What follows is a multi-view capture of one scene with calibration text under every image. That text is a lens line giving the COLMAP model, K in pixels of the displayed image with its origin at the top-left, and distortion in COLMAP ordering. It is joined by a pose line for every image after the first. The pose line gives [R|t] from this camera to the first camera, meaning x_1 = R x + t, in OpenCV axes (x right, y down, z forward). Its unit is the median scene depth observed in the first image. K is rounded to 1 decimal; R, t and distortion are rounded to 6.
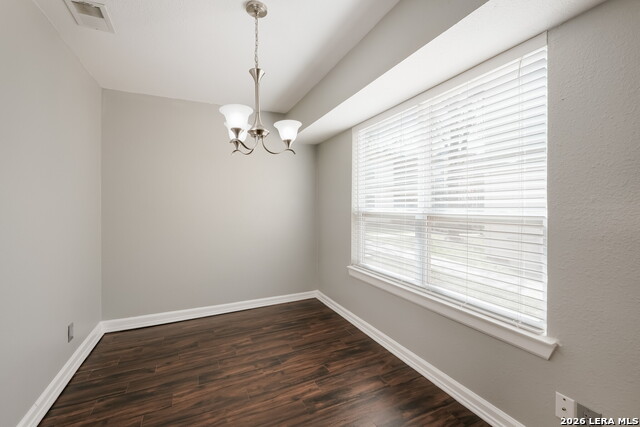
lens RADIAL K [[277.1, 0, 320.2], [0, 277.1, 206.9], [0, 0, 1]] dist [0.000856, 0.000094]
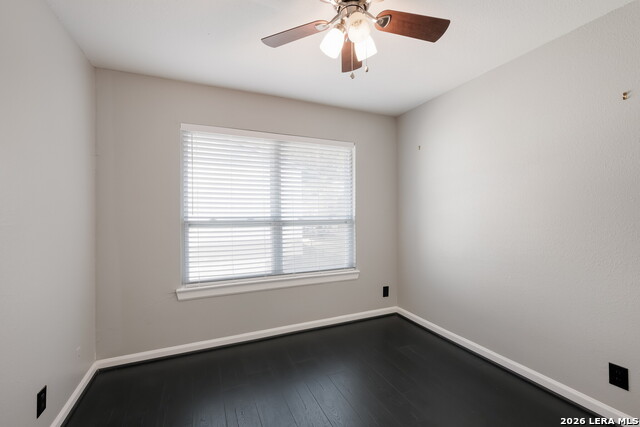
lens RADIAL K [[277.1, 0, 320.2], [0, 277.1, 206.9], [0, 0, 1]] dist [0.000856, 0.000094]
pose [[0.005389, 0.012163, 0.999912, -0.805791], [-0.001418, 0.999925, -0.012155, 0.001085], [-0.999984, -0.001352, 0.005406, 0.754784]]
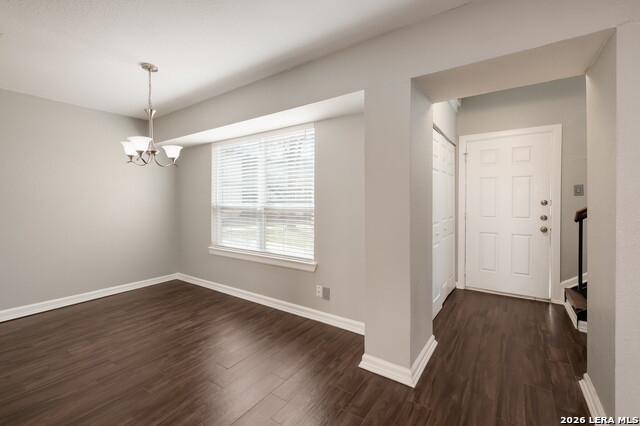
lens RADIAL K [[277.1, 0, 320.2], [0, 277.1, 206.4], [0, 0, 1]] dist [0.000856, 0.000094]
pose [[0.860073, -0.004142, 0.510154, -0.144680], [-0.002300, 0.999925, 0.011997, 0.001677], [-0.510166, -0.011492, 0.859999, -0.517926]]
